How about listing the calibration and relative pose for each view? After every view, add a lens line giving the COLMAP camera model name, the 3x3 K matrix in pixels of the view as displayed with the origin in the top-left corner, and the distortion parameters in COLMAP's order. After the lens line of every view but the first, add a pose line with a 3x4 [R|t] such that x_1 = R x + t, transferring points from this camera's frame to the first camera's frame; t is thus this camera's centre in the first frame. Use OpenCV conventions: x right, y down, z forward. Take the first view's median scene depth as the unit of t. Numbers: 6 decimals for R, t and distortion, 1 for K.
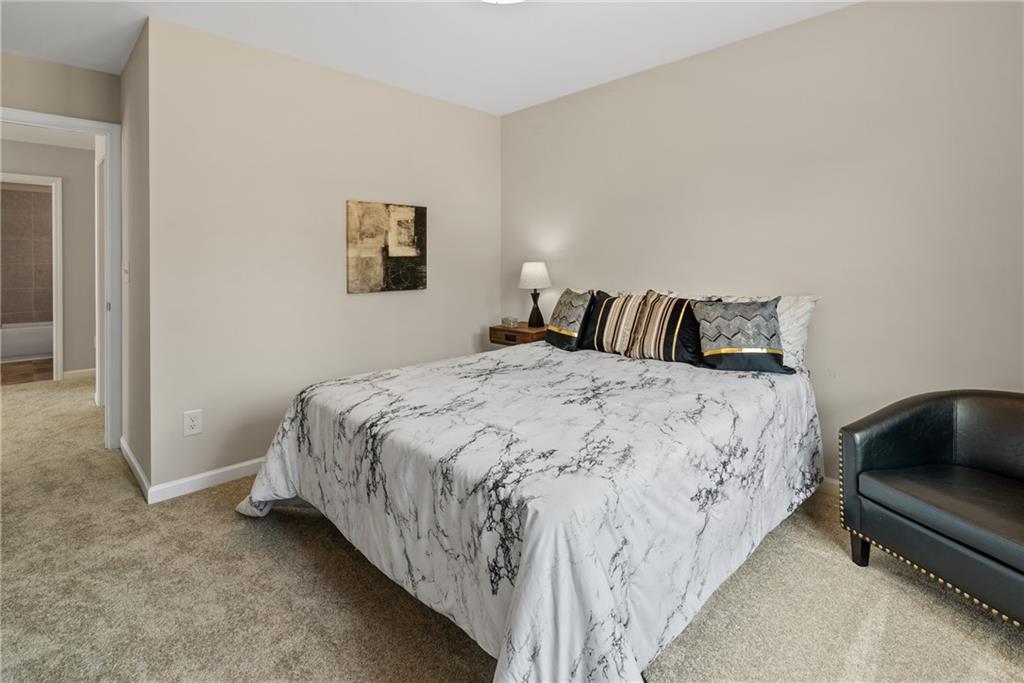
lens RADIAL K [[478.3, 0, 509.1], [0, 478.3, 333.9], [0, 0, 1]] dist [-0.004509, -0.000314]
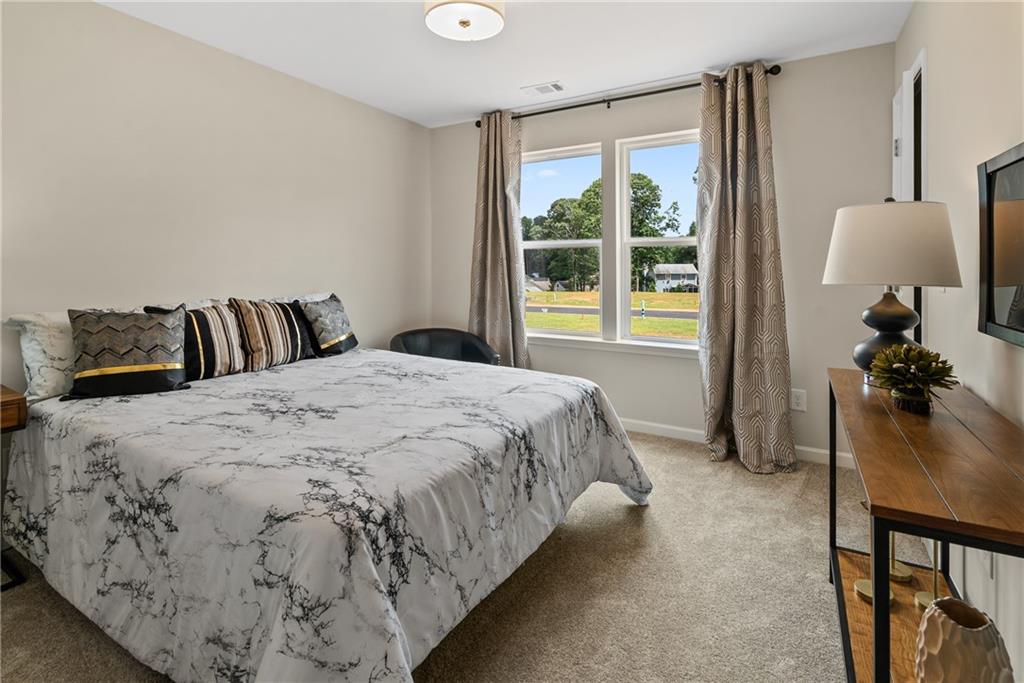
lens RADIAL K [[478.3, 0, 509.1], [0, 478.3, 333.9], [0, 0, 1]] dist [-0.004509, -0.000314]
pose [[-0.246024, -0.138582, 0.959306, -0.940931], [0.120078, 0.977744, 0.172041, -0.153032], [-0.961797, 0.157517, -0.223908, 0.906771]]
